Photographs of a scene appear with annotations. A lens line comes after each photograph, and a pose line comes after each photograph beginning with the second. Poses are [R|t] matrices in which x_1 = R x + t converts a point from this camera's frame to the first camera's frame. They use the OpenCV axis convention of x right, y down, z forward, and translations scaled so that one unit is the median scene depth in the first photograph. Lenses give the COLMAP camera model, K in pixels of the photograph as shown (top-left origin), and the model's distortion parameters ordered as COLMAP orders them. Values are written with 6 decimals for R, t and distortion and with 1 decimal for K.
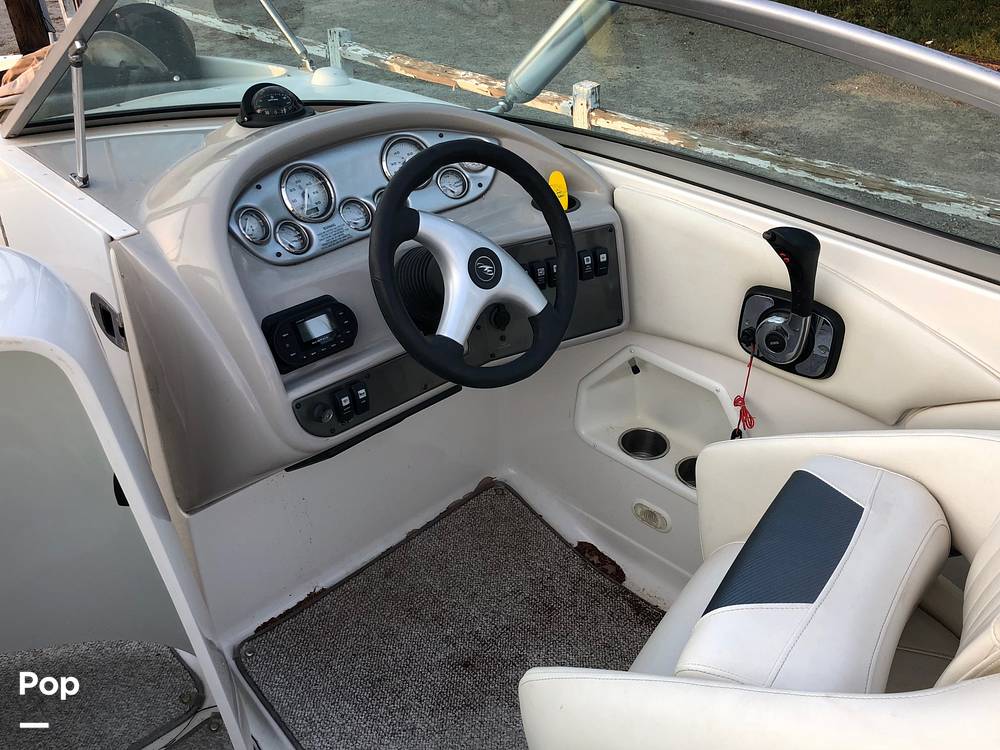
lens RADIAL K [[916.0, 0, 500.0], [0, 916.0, 375.0], [0, 0, 1]] dist [-0.005535, -0.013853]
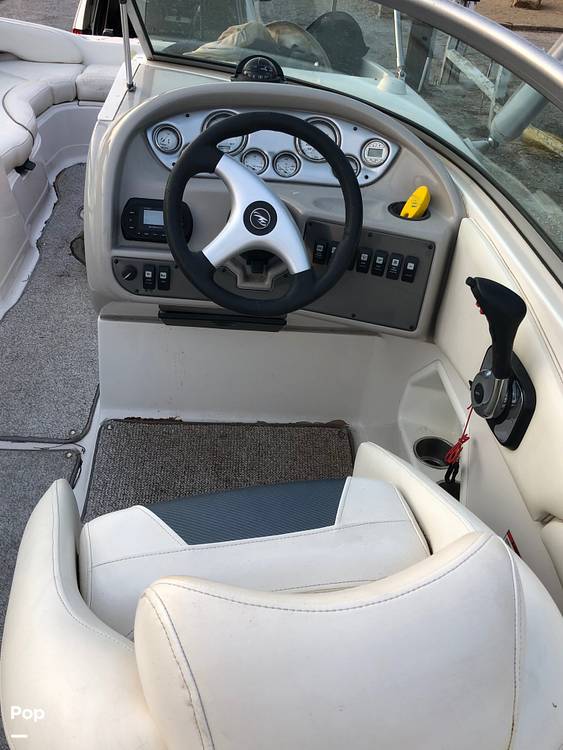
lens RADIAL K [[677.6, 0, 281.5], [0, 677.6, 375.0], [0, 0, 1]] dist [0.004832, -0.008056]
pose [[0.733392, 0.450317, -0.509264, 0.473761], [-0.430440, 0.887439, 0.164841, -0.076235], [0.526172, 0.098315, 0.844676, 0.215098]]
